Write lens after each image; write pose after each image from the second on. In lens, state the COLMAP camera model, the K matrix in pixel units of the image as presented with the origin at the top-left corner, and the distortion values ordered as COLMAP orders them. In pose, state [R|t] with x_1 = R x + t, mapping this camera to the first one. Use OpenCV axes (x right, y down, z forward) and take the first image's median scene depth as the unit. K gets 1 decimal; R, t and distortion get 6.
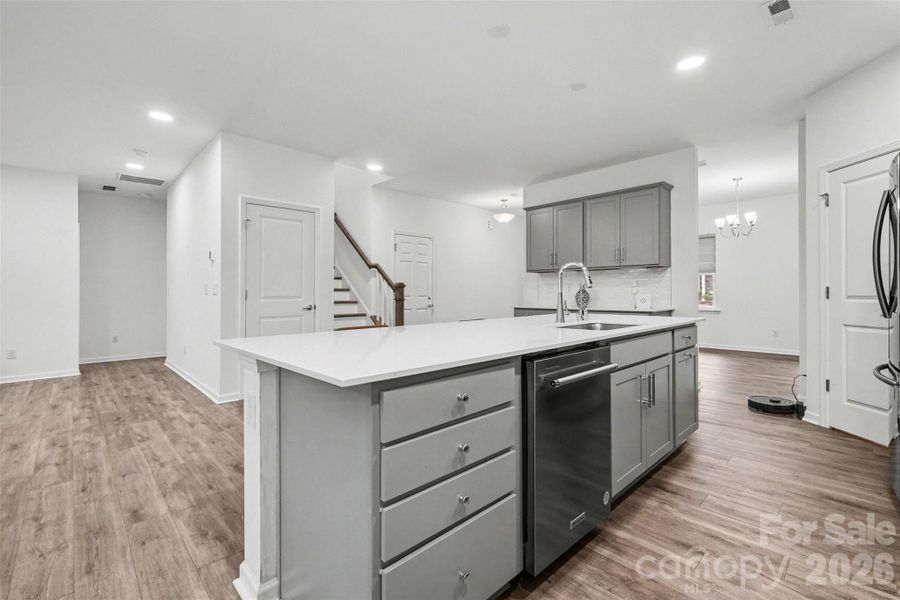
lens RADIAL K [[399.1, 0, 448.2], [0, 399.1, 288.4], [0, 0, 1]] dist [-0.002476, -0.000481]
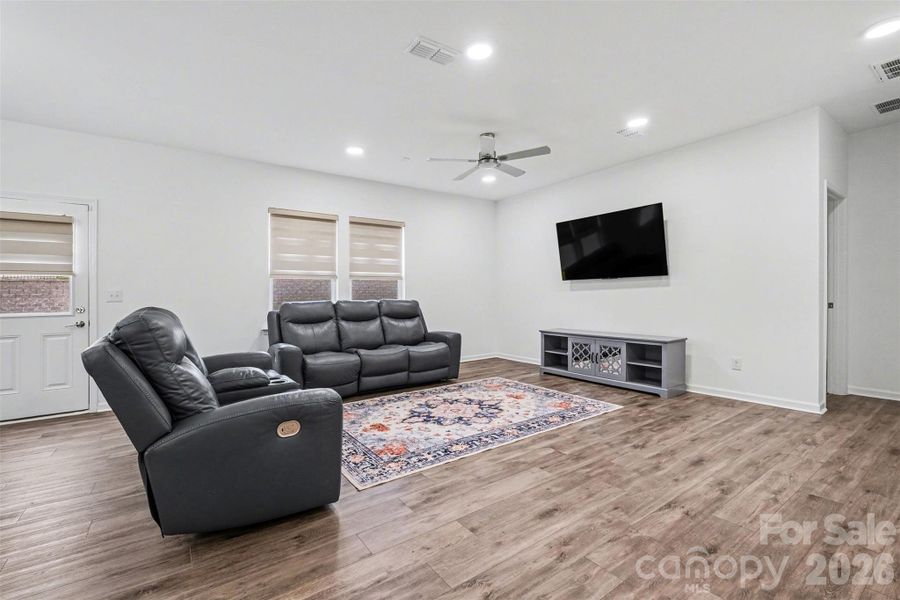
lens RADIAL K [[392.2, 0, 444.0], [0, 392.2, 301.4], [0, 0, 1]] dist [-0.001992, 0.000448]
pose [[-0.148450, 0.023721, -0.988635, -0.209604], [0.024499, 0.999494, 0.020303, 0.006584], [0.988616, -0.021207, -0.148955, 0.494104]]
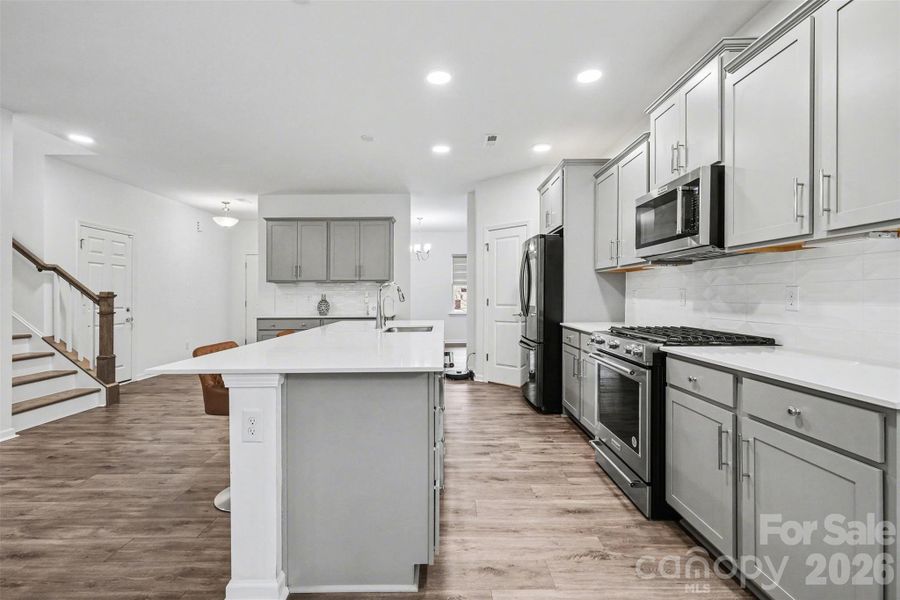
lens RADIAL K [[410.9, 0, 441.3], [0, 410.9, 290.5], [0, 0, 1]] dist [0.001676, 0.000188]
pose [[0.695305, 0.011054, 0.718630, -0.255038], [-0.004472, 0.999929, -0.011053, -0.010800], [-0.718701, 0.004471, 0.695305, -0.034772]]
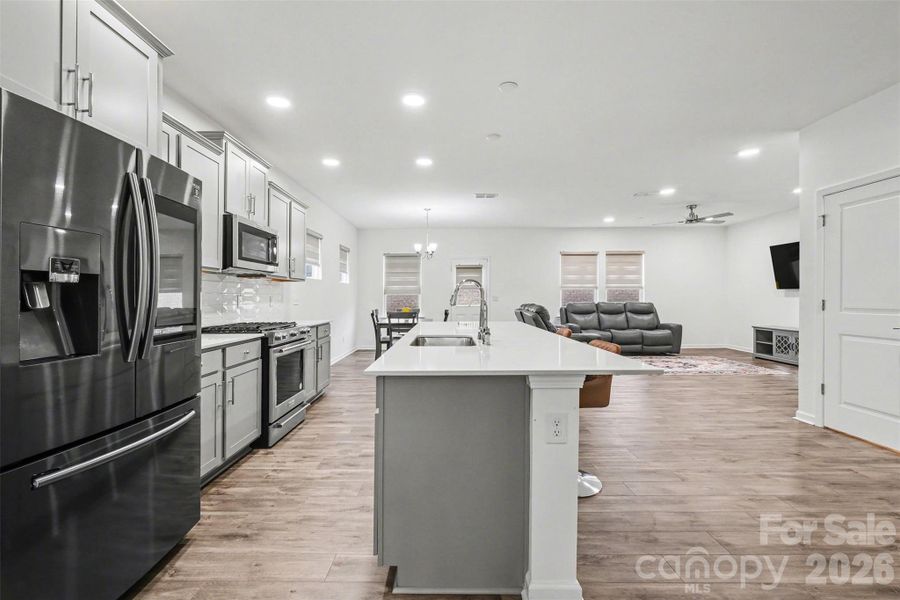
lens RADIAL K [[400.0, 0, 440.4], [0, 400.0, 287.8], [0, 0, 1]] dist [-0.000010, -0.000168]
pose [[-0.702419, -0.006765, -0.711731, 0.523065], [0.016666, 0.999524, -0.025949, -0.008688], [0.711568, -0.030089, -0.701972, 0.794867]]
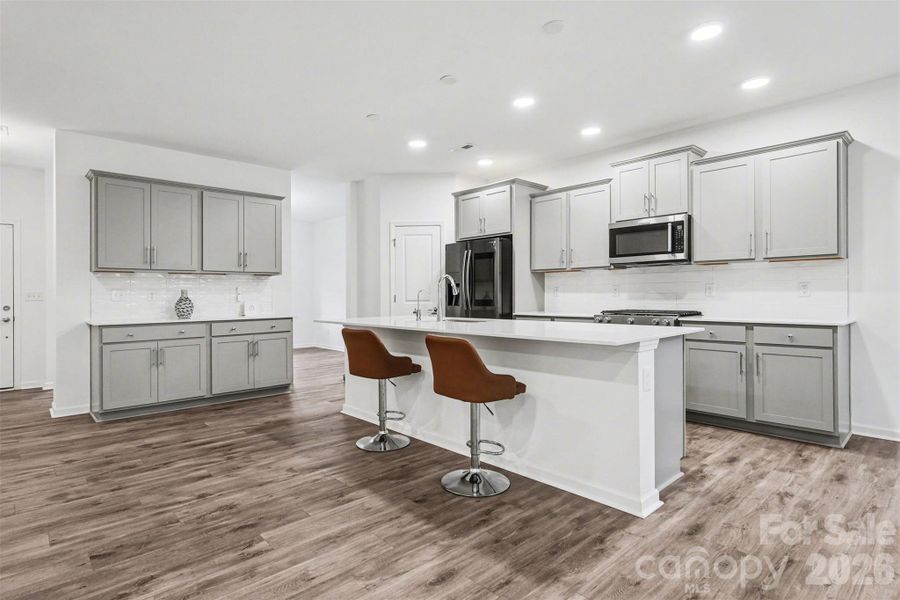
lens RADIAL K [[472.3, 0, 444.9], [0, 472.3, 287.9], [0, 0, 1]] dist [0.002535, 0.000441]
pose [[0.020194, 0.020622, 0.999583, -0.603740], [-0.000378, 0.999787, -0.020618, 0.004531], [-0.999796, 0.000038, 0.020197, 0.458200]]
